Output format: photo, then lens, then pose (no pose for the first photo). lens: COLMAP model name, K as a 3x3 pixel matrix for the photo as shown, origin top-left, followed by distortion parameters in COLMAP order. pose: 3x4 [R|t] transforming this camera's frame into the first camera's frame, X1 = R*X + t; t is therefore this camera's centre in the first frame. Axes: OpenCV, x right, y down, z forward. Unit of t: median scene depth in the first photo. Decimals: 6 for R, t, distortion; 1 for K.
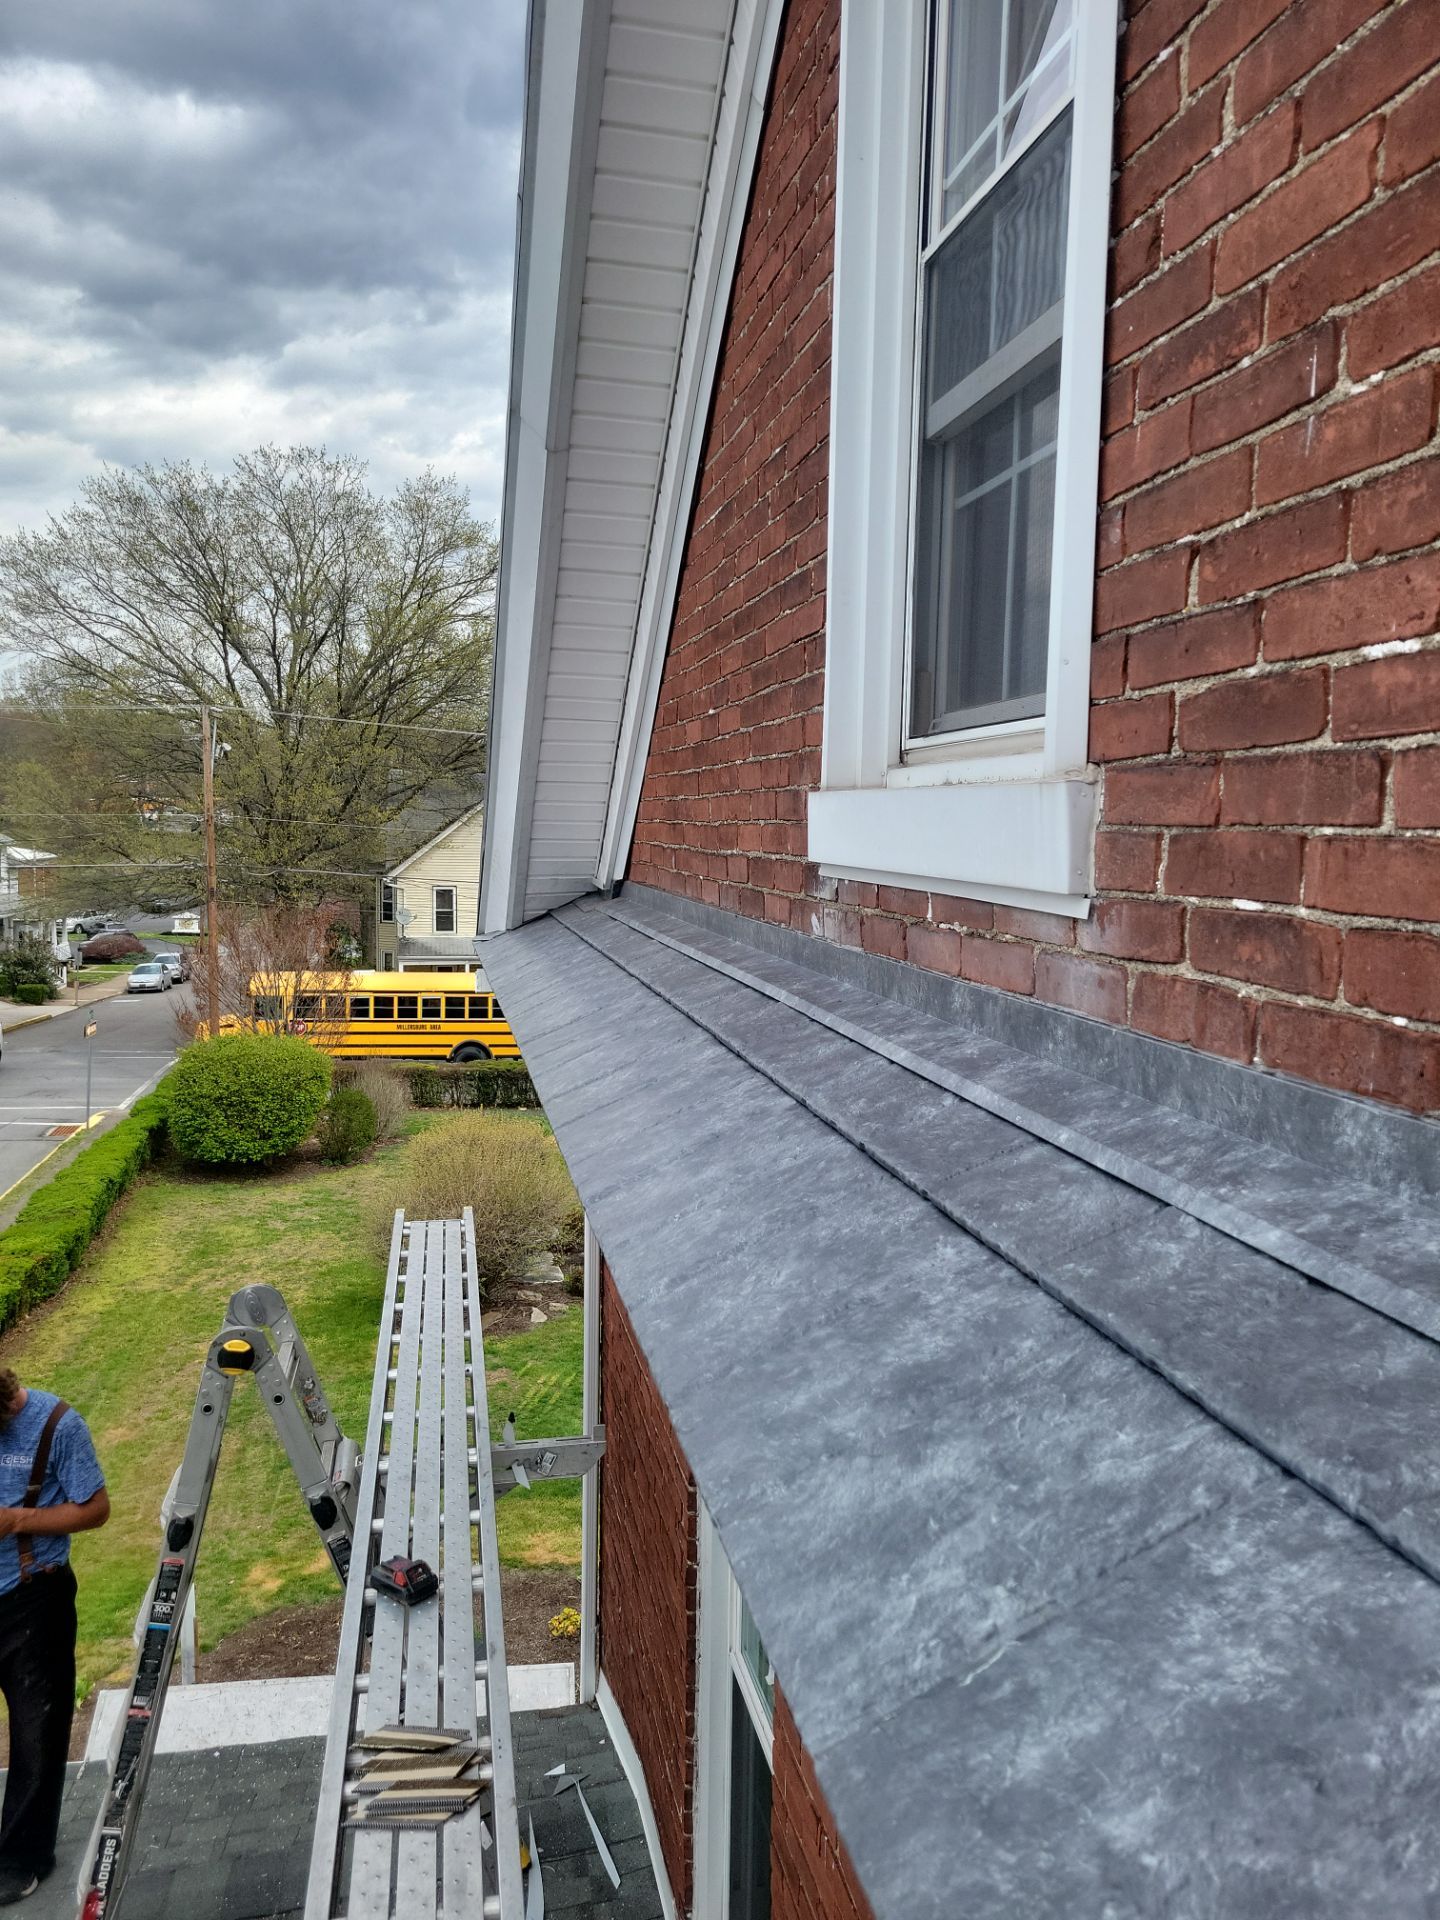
lens RADIAL K [[1441.7, 0, 720.1], [0, 1441.7, 957.6], [0, 0, 1]] dist [0.028204, -0.007449]
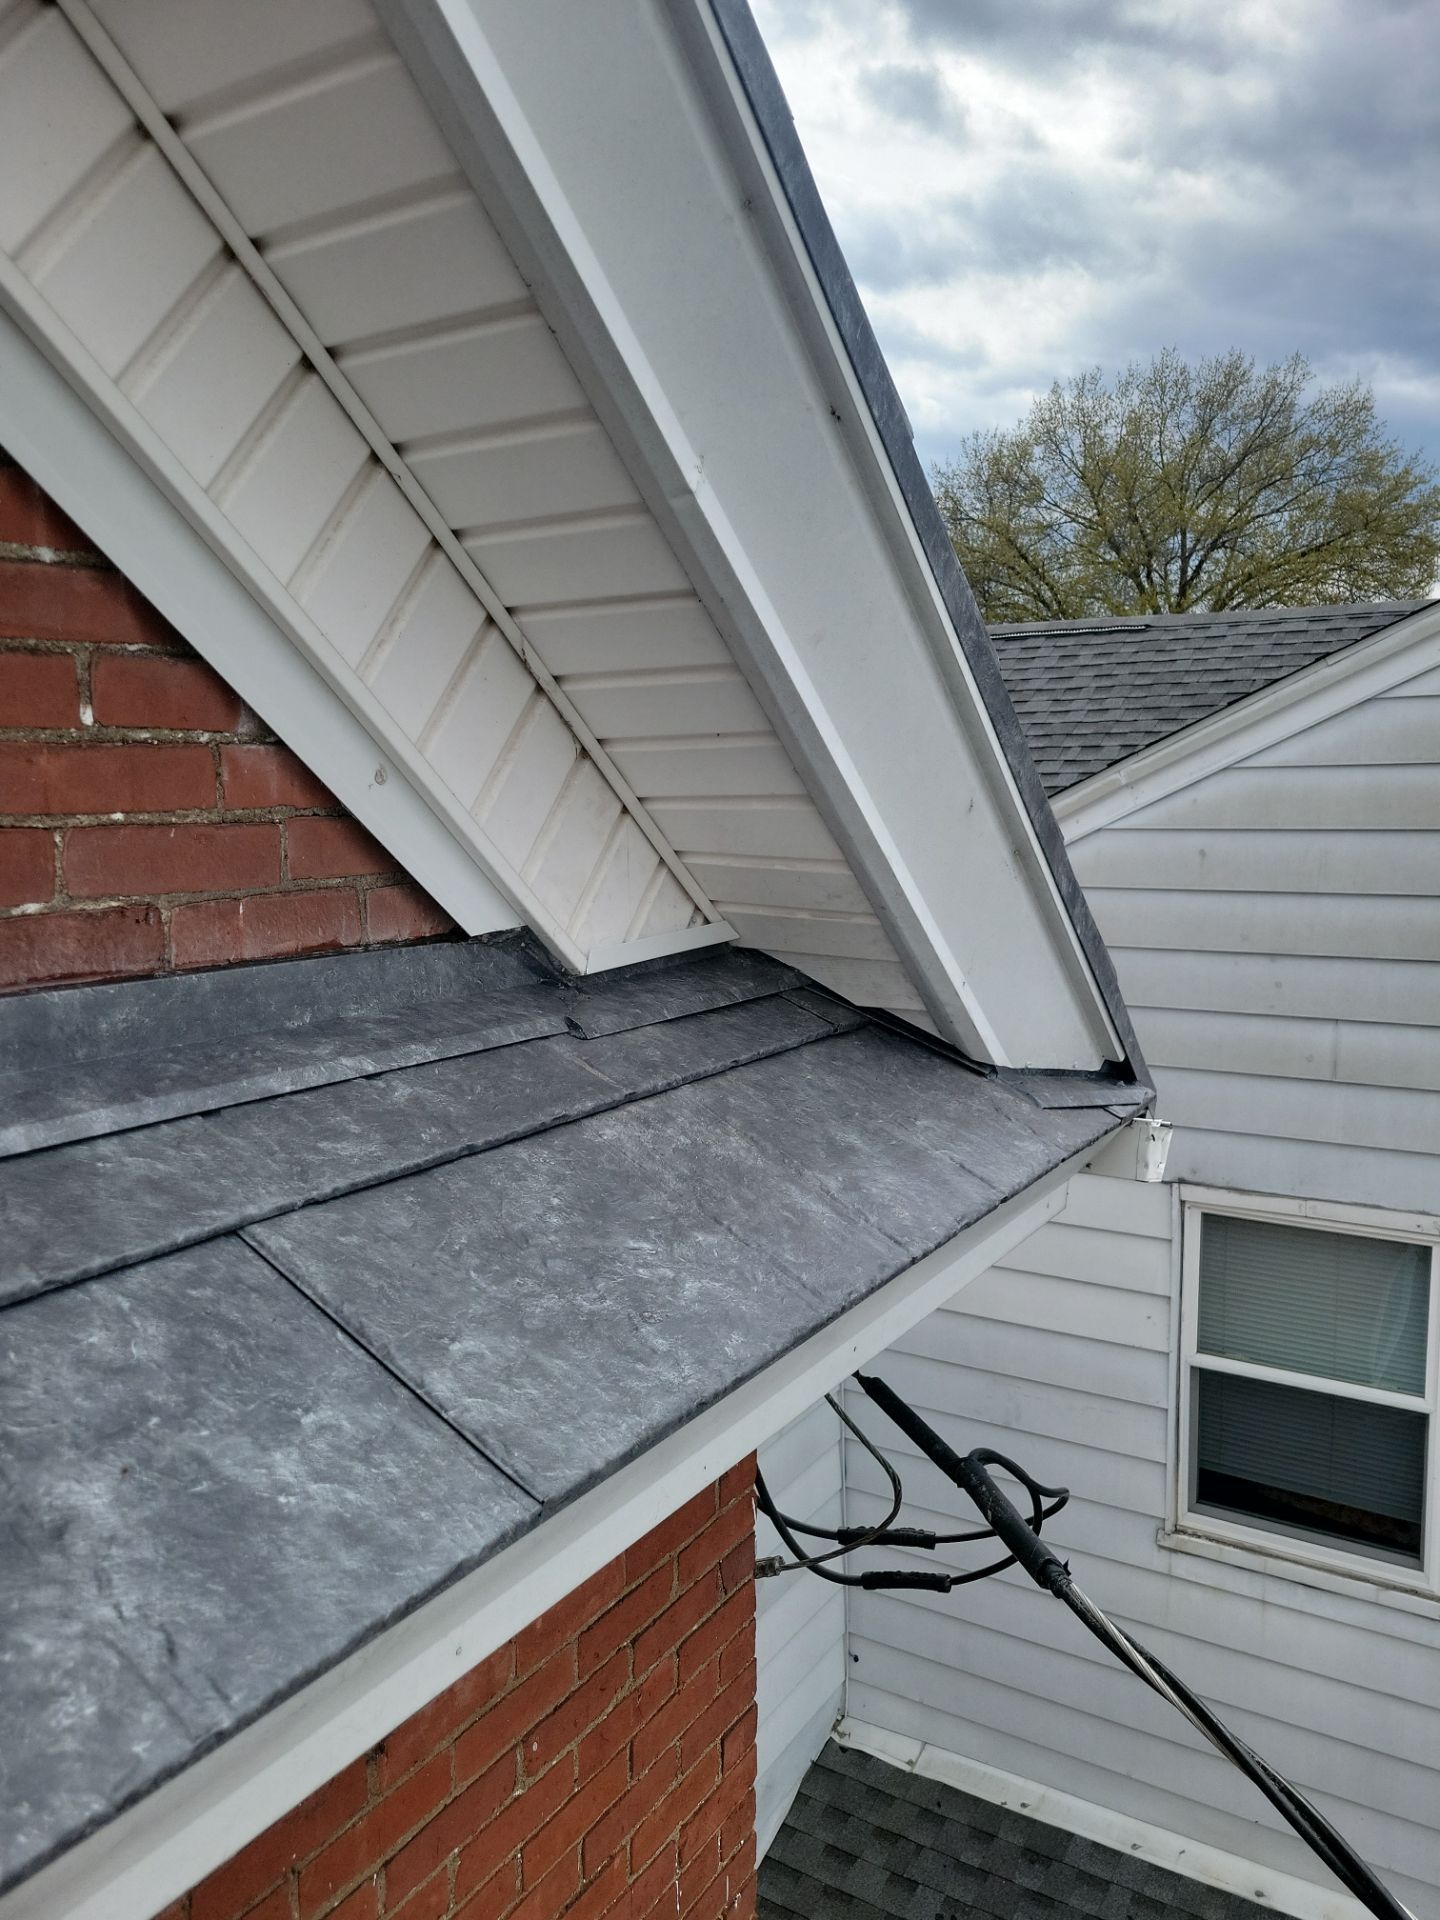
lens RADIAL K [[1441.7, 0, 713.7], [0, 1441.7, 952.3], [0, 0, 1]] dist [0.028204, -0.007449]
pose [[-0.738207, -0.099040, 0.667264, -0.688634], [0.045250, 0.979665, 0.195469, -0.102634], [-0.673055, 0.174490, -0.718715, 1.434906]]
